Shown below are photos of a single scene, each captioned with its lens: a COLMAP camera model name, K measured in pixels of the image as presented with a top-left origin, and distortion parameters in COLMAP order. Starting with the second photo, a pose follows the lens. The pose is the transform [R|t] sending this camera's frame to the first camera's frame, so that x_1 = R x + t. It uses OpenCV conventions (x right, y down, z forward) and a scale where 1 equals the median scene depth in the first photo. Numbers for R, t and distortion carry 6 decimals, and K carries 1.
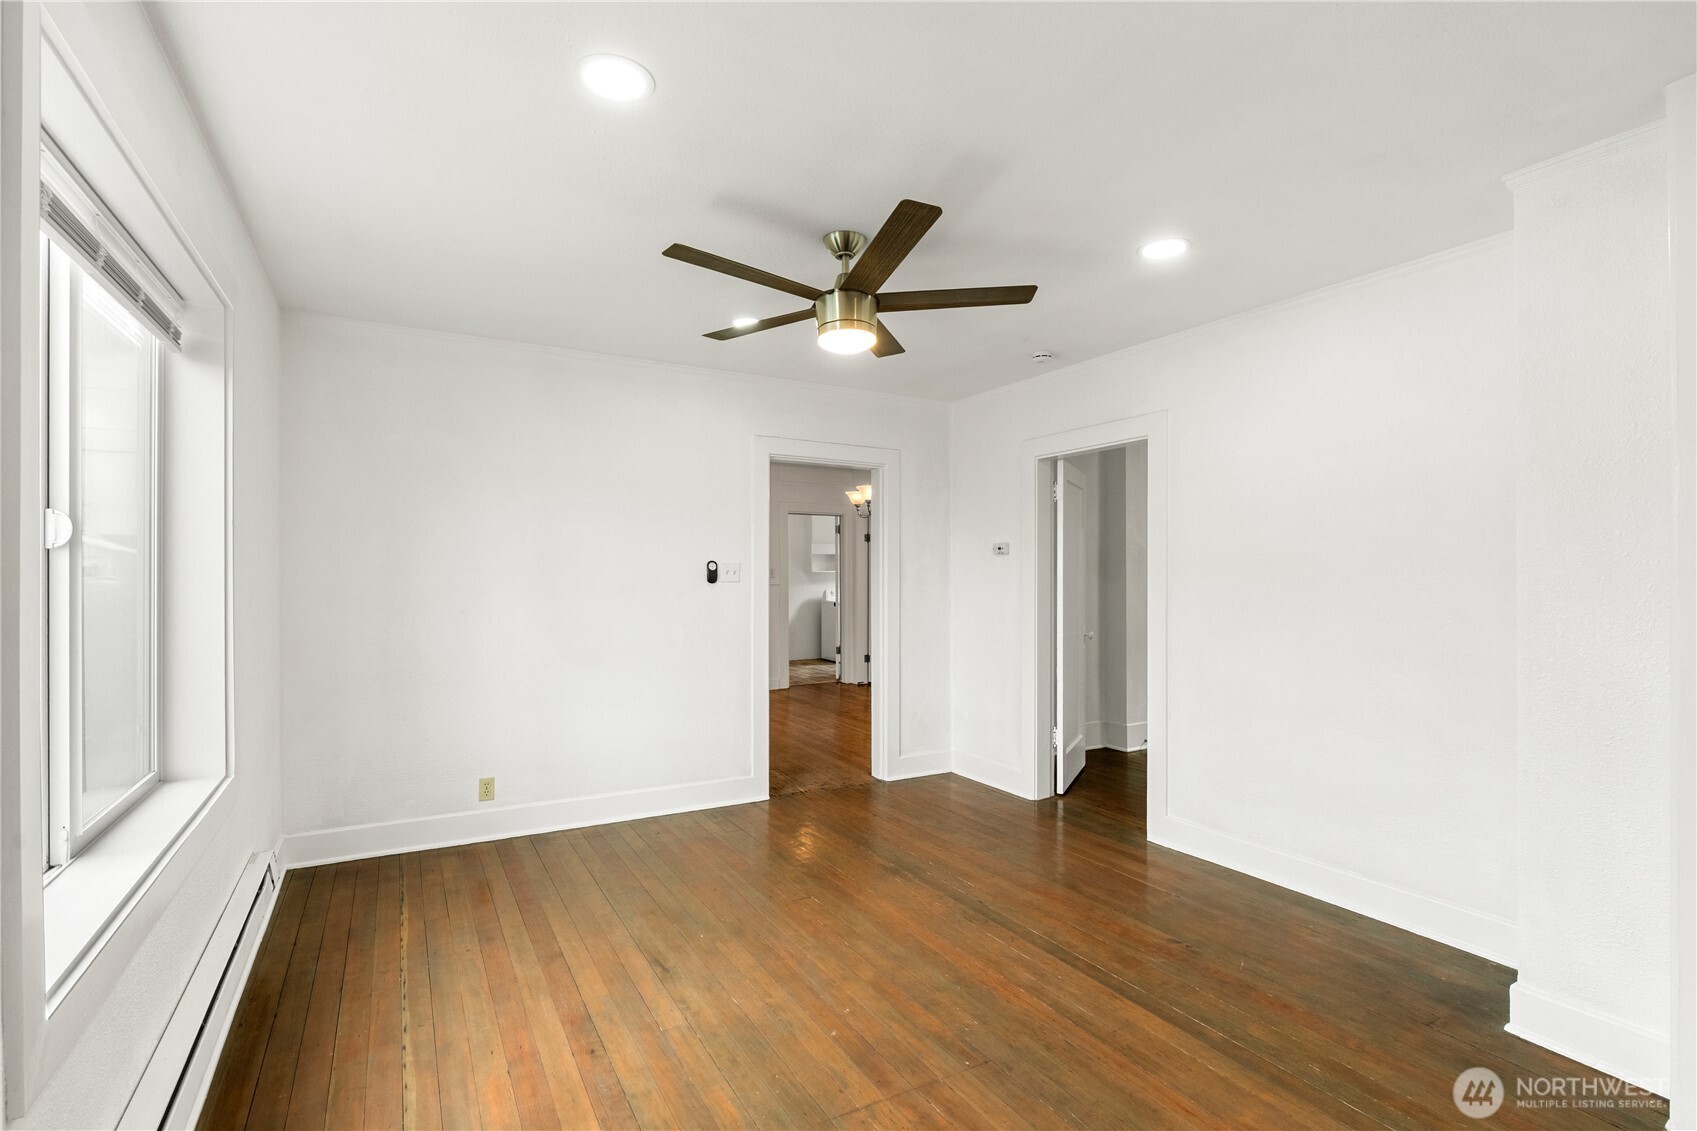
lens RADIAL K [[772.3, 0, 845.7], [0, 772.3, 562.5], [0, 0, 1]] dist [-0.002422, 0.000962]
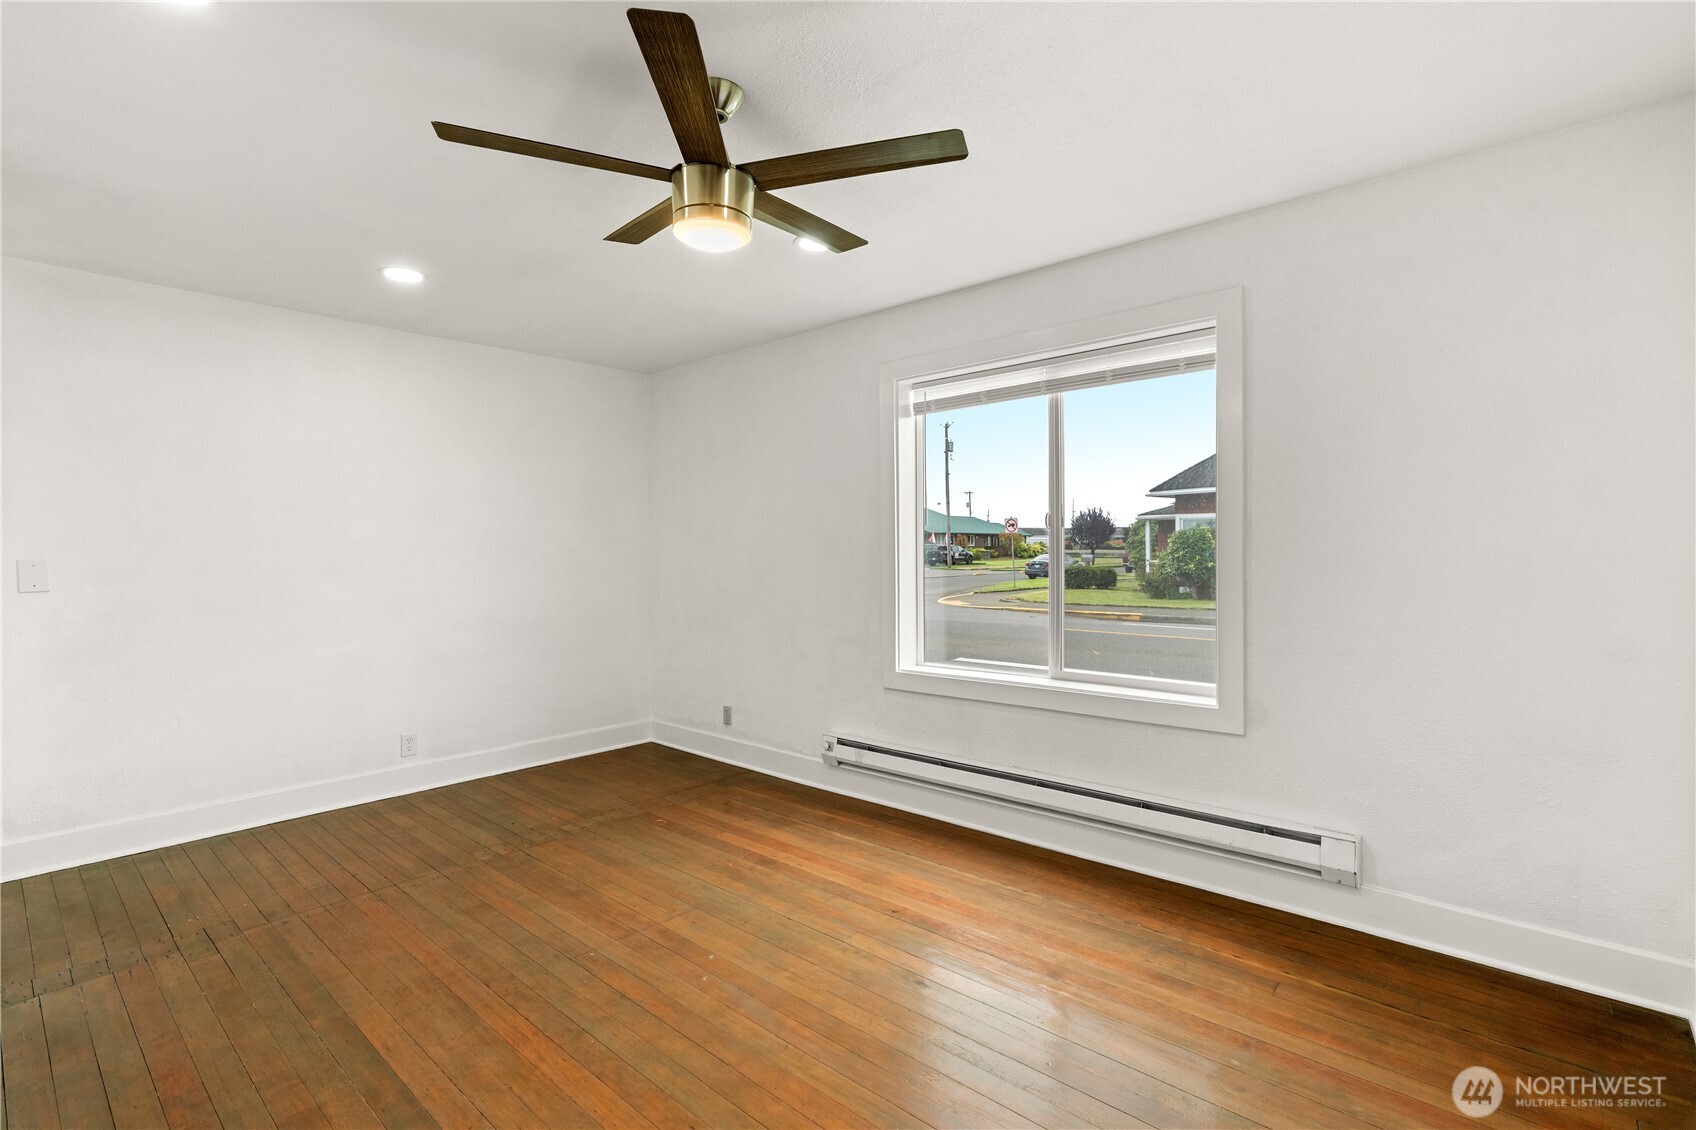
lens RADIAL K [[771.9, 0, 845.2], [0, 771.9, 562.0], [0, 0, 1]] dist [-0.002422, 0.000962]
pose [[-0.946570, 0.014671, -0.322164, 0.146615], [0.014695, 0.999889, 0.002358, 0.039322], [0.322163, -0.002502, -0.946681, 2.041305]]
